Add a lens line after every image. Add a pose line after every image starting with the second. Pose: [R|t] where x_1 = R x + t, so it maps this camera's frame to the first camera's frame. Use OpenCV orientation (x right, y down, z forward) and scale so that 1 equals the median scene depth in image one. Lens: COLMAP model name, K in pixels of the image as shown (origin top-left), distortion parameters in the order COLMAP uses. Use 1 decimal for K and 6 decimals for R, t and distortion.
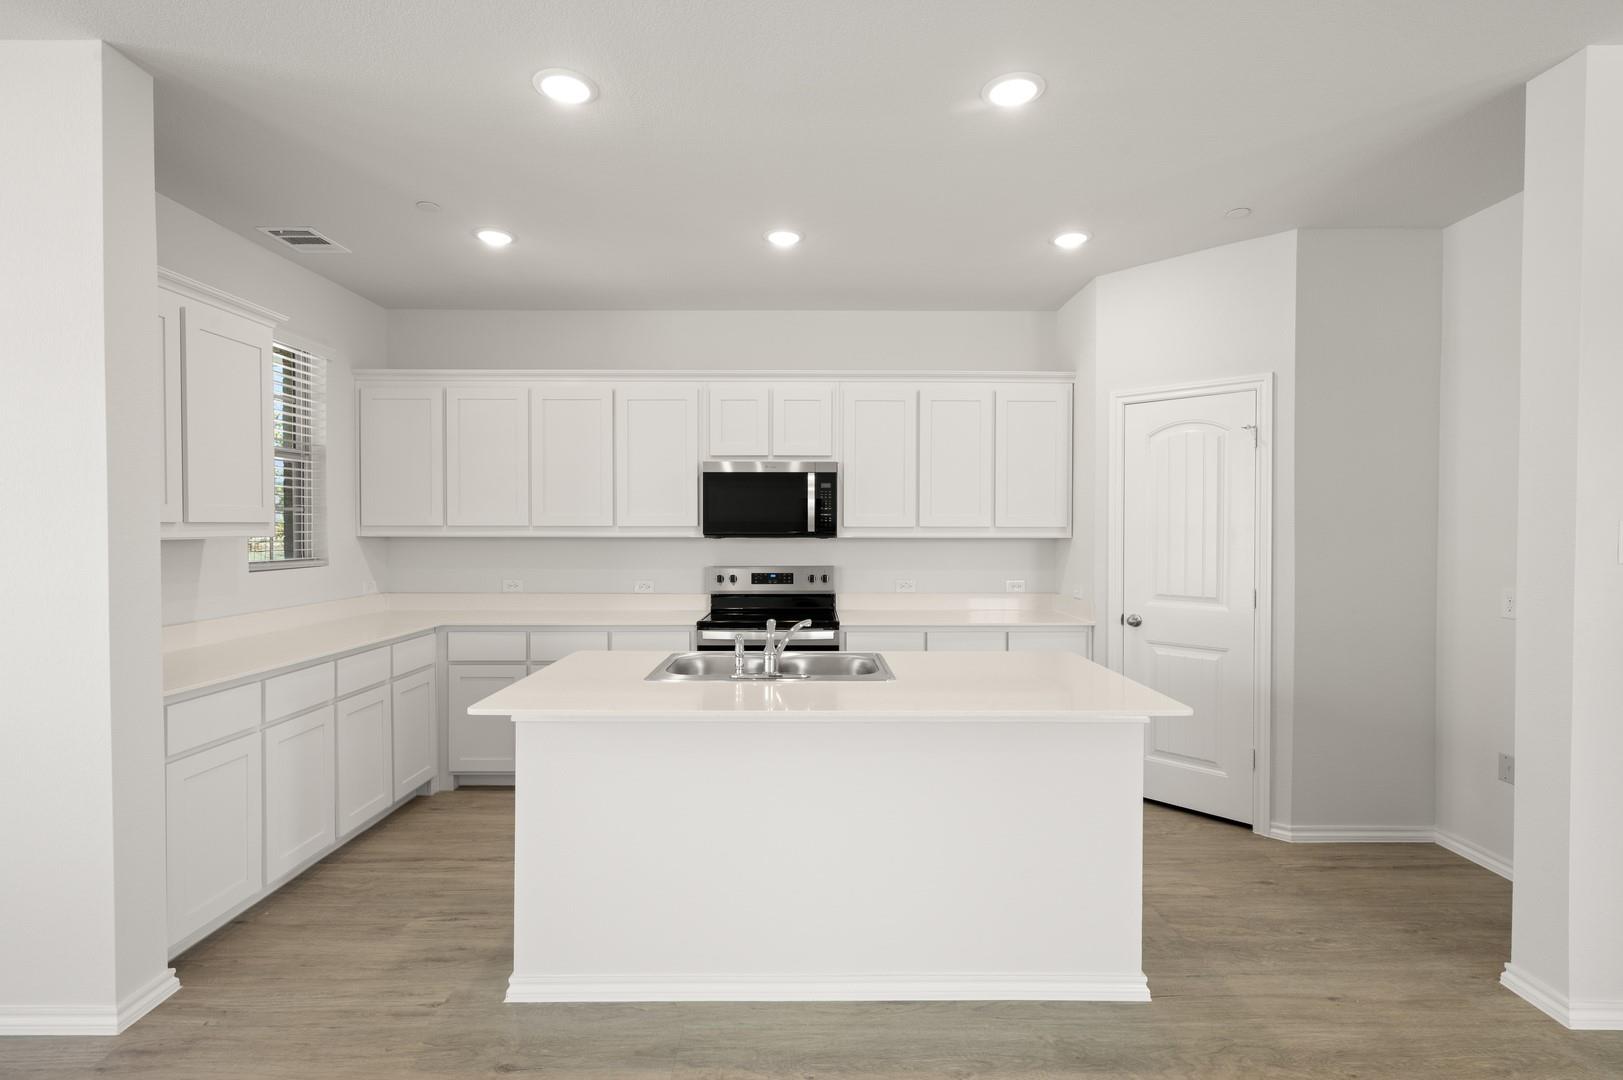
lens RADIAL K [[756.2, 0, 814.9], [0, 756.2, 535.9], [0, 0, 1]] dist [0.000561, 0.000538]
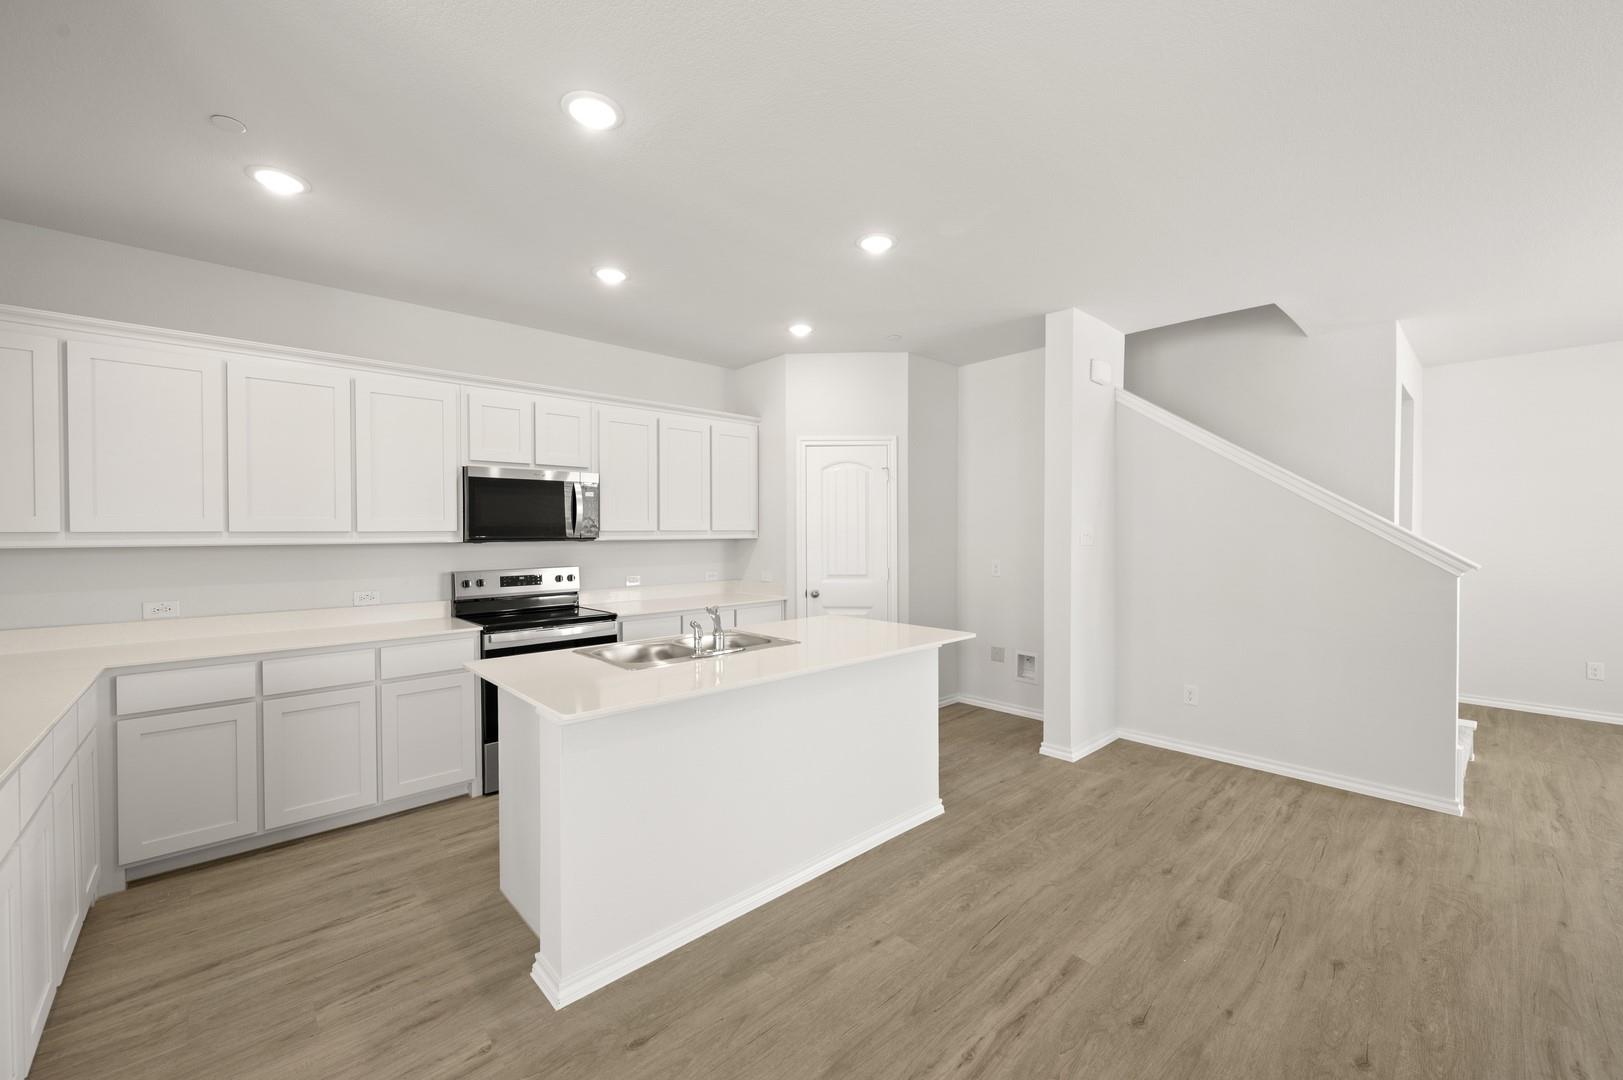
lens RADIAL K [[637.4, 0, 813.2], [0, 637.4, 535.4], [0, 0, 1]] dist [-0.001201, 0.000028]
pose [[0.736722, -0.009414, 0.676130, -0.425669], [0.012429, 0.999923, 0.000379, -0.001824], [-0.676081, 0.008125, 0.736782, 0.089212]]
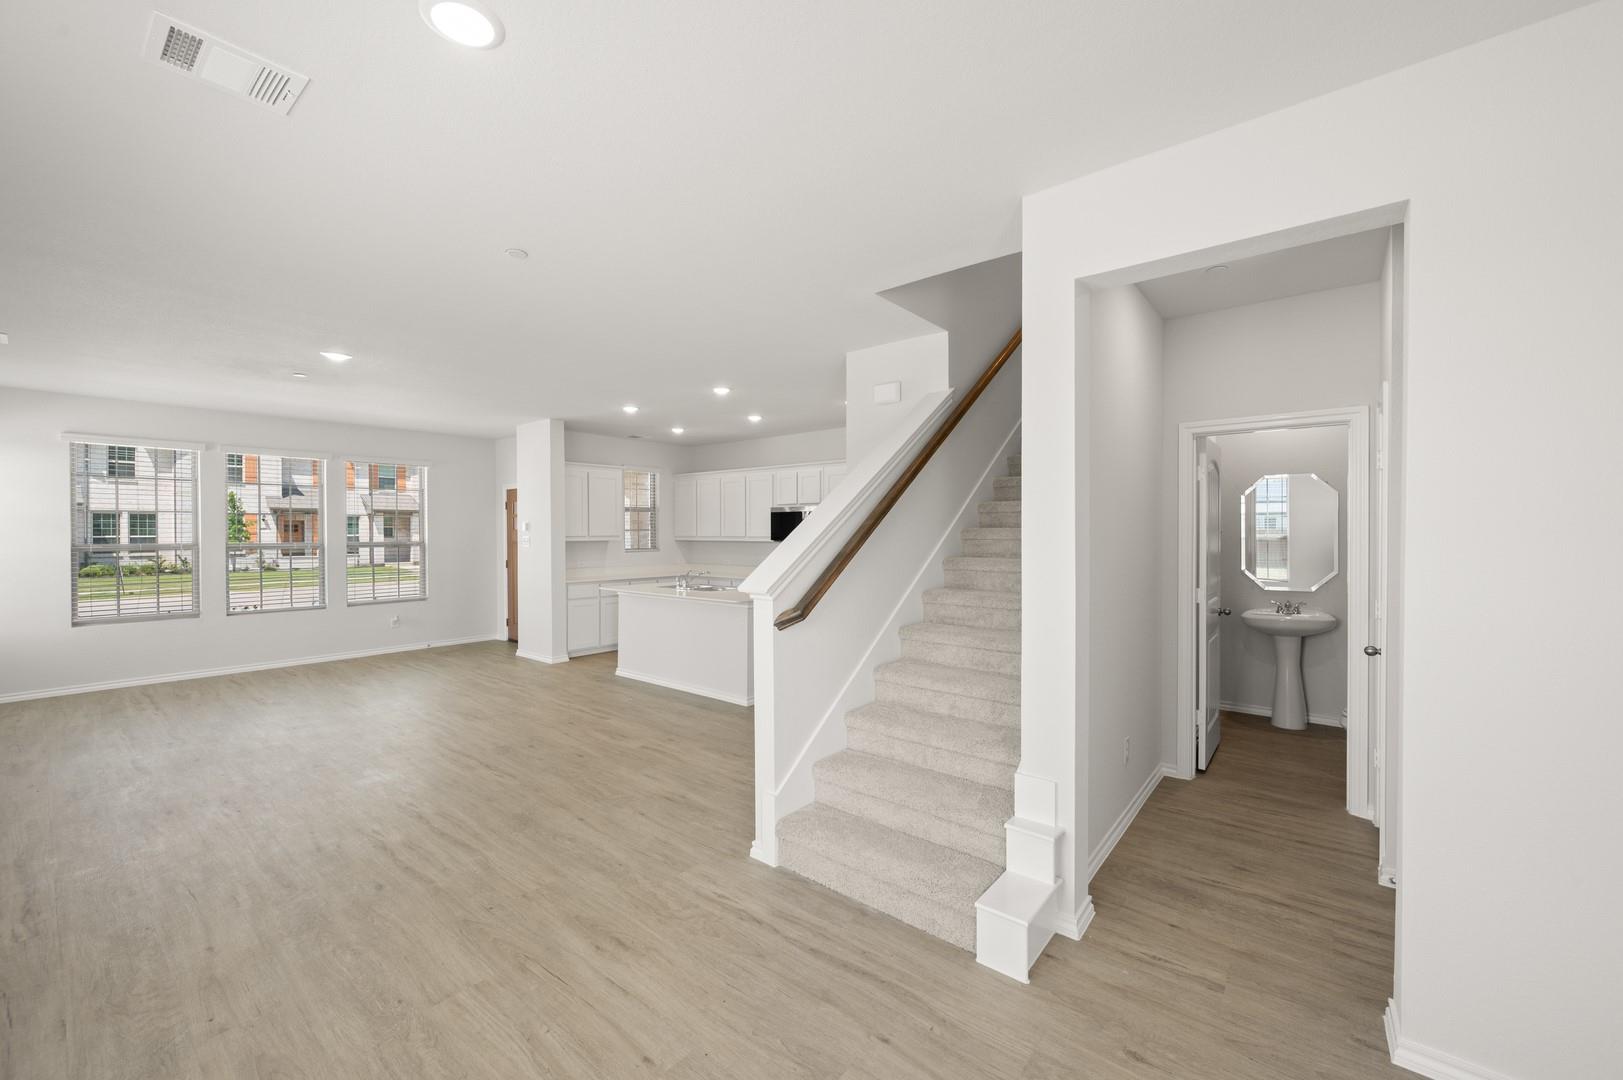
lens RADIAL K [[637.4, 0, 813.2], [0, 637.4, 535.4], [0, 0, 1]] dist [-0.001201, 0.000028]
pose [[0.773443, 0.002056, -0.633862, 1.263908], [-0.006272, 0.999971, -0.004410, -0.009679], [0.633834, 0.007386, 0.773434, -0.408118]]
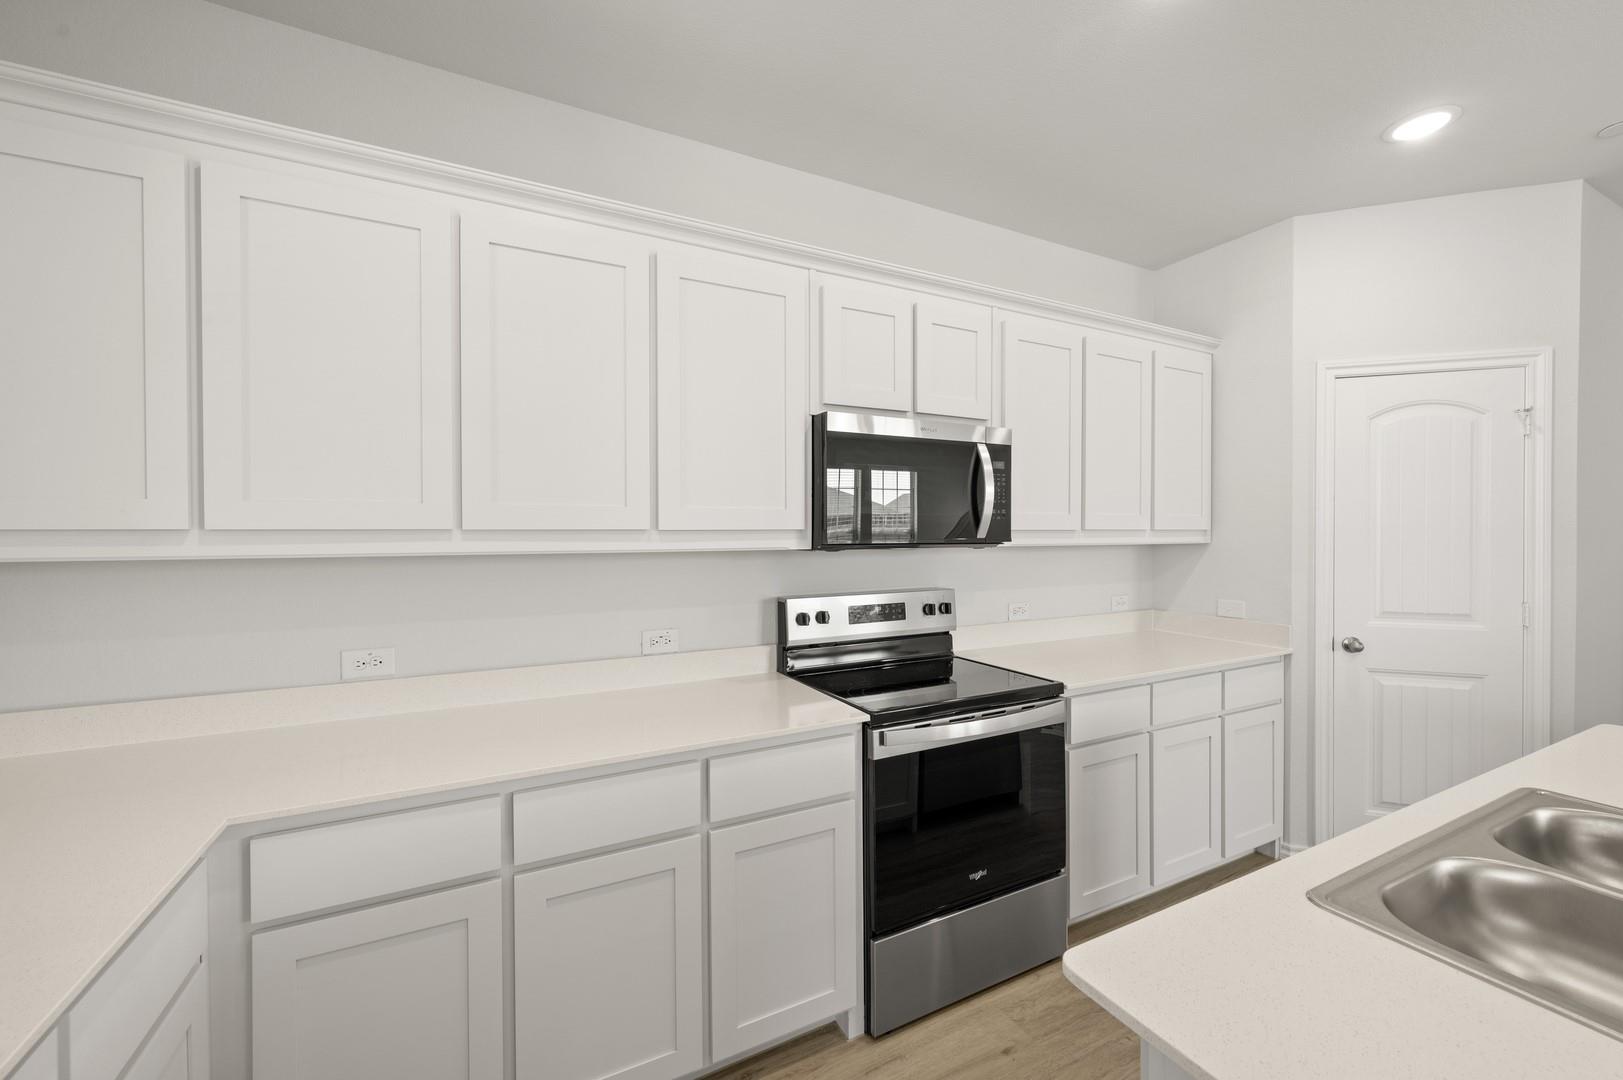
lens RADIAL K [[639.6, 0, 815.5], [0, 639.6, 534.3], [0, 0, 1]] dist [0.002518, 0.000750]
pose [[0.891752, -0.005202, 0.452495, -0.409271], [0.007840, 0.999961, -0.003954, -0.008444], [-0.452457, 0.007074, 0.891758, 0.660301]]
